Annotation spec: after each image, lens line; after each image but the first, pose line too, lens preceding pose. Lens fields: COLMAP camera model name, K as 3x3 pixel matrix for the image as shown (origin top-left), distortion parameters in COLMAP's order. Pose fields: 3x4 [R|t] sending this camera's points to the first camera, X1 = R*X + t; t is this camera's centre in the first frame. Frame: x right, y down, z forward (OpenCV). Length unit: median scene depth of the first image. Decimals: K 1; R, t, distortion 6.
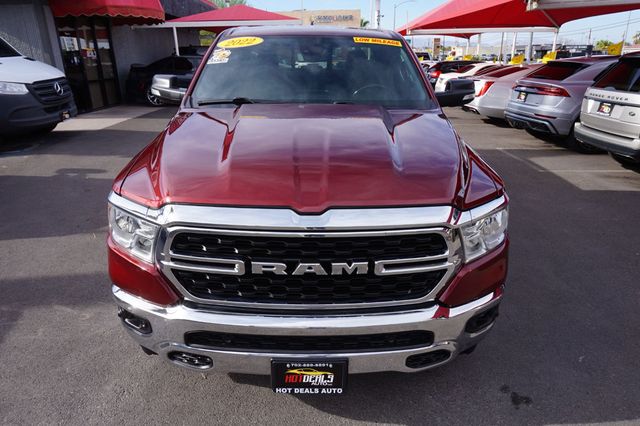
lens RADIAL K [[438.6, 0, 320.0], [0, 438.6, 213.0], [0, 0, 1]] dist [-0.049791, 0.038168]
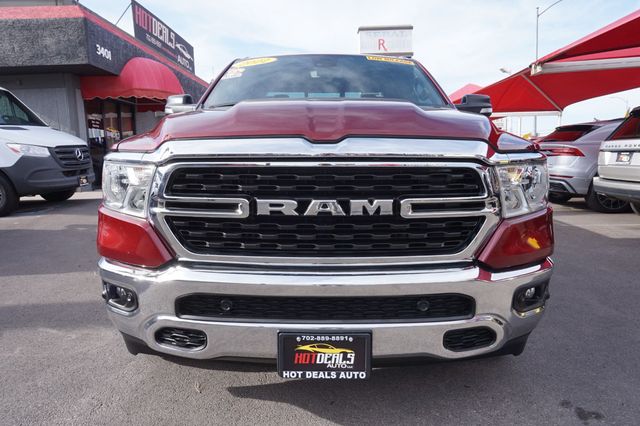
lens RADIAL K [[438.6, 0, 320.0], [0, 438.6, 213.0], [0, 0, 1]] dist [-0.049791, 0.038168]
pose [[0.999535, -0.008824, -0.029198, -0.006756], [0.002233, 0.975842, -0.218466, 0.292142], [0.030421, 0.218299, 0.975408, 0.151619]]
